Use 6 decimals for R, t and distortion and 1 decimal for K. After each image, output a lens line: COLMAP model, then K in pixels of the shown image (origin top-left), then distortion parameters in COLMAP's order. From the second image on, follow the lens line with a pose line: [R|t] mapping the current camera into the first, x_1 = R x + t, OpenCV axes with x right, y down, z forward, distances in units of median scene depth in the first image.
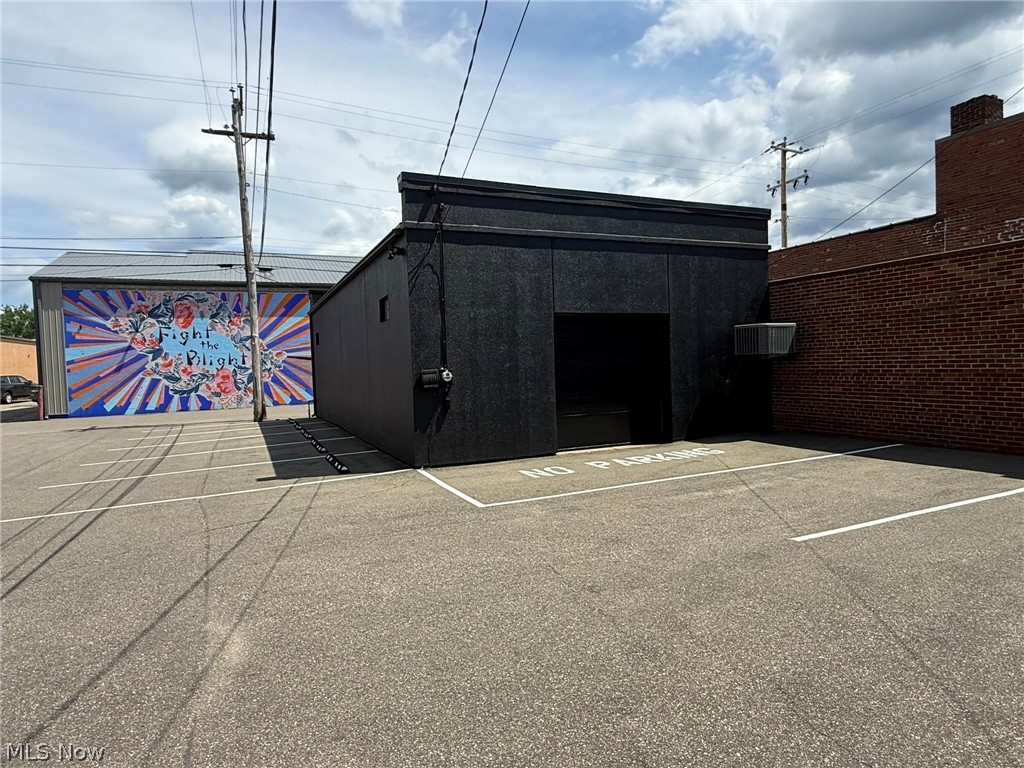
lens RADIAL K [[623.5, 0, 513.2], [0, 623.5, 387.2], [0, 0, 1]] dist [-0.000793, 0.003741]
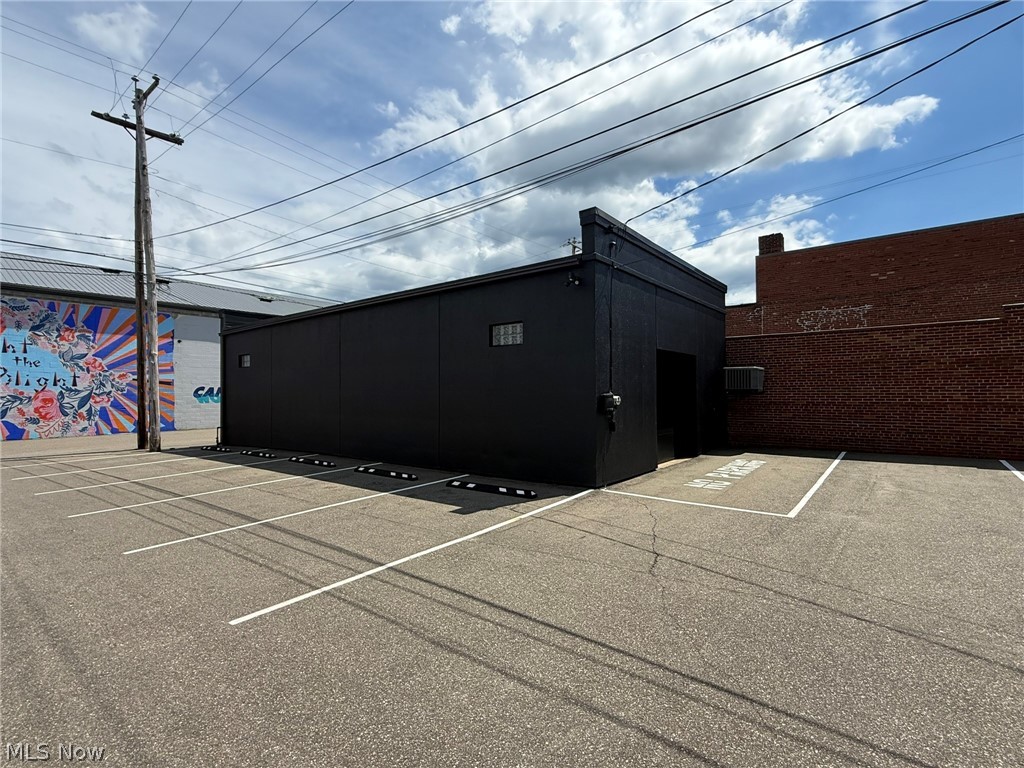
lens RADIAL K [[503.7, 0, 511.5], [0, 503.7, 384.6], [0, 0, 1]] dist [0.005752, -0.000571]
pose [[0.886490, 0.029744, 0.461791, -0.221064], [-0.002399, 0.998214, -0.059690, 0.001656], [-0.462742, 0.051807, 0.884978, 0.099981]]
